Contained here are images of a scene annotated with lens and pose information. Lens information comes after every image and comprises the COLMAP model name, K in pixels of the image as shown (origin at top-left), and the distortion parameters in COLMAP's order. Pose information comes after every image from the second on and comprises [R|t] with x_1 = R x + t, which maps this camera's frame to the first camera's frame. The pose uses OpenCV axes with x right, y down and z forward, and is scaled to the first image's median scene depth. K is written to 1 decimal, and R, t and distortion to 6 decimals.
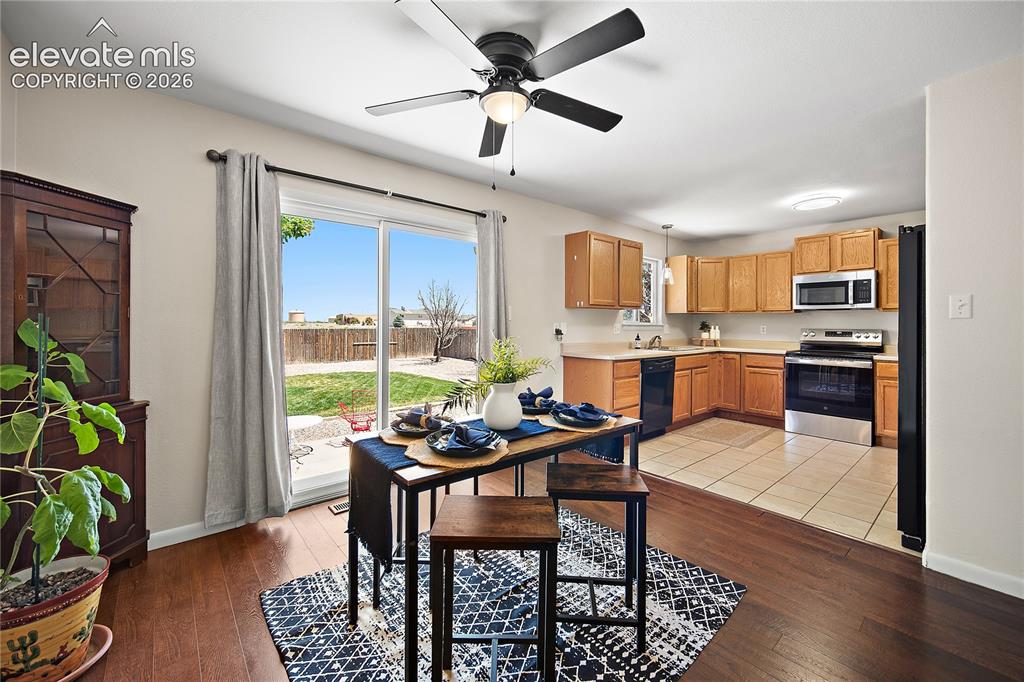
lens RADIAL K [[408.4, 0, 513.2], [0, 408.4, 322.1], [0, 0, 1]] dist [-0.004786, -0.001235]
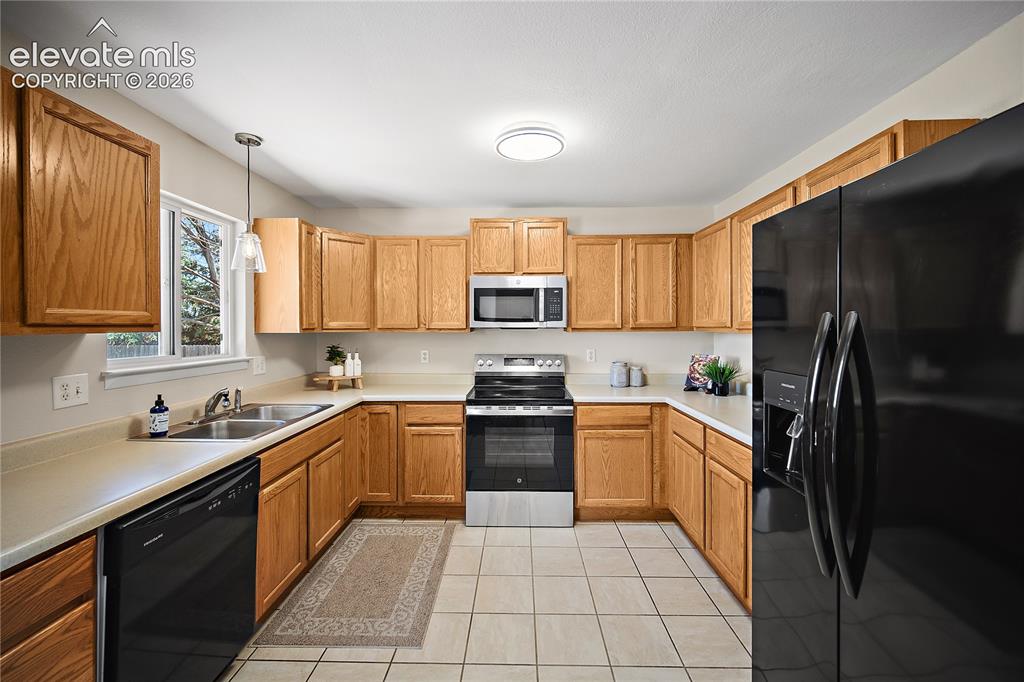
lens RADIAL K [[408.4, 0, 516.9], [0, 408.4, 330.0], [0, 0, 1]] dist [-0.004786, -0.001235]
pose [[0.656359, -0.012626, 0.754343, 0.242717], [0.002468, 0.999891, 0.014588, -0.036595], [-0.754445, -0.007713, 0.656318, 0.511940]]
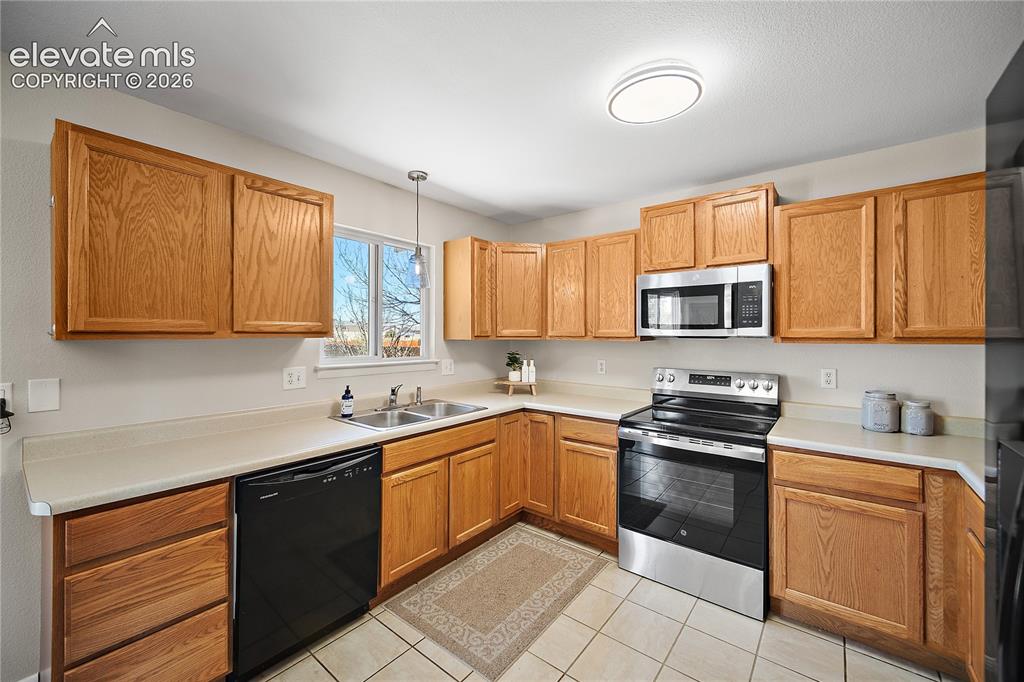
lens RADIAL K [[408.4, 0, 514.8], [0, 408.4, 334.8], [0, 0, 1]] dist [-0.004786, -0.001235]
pose [[0.981058, -0.002831, 0.193696, 0.412306], [0.001941, 0.999987, 0.004785, -0.035591], [-0.193707, -0.004318, 0.981050, 0.482882]]
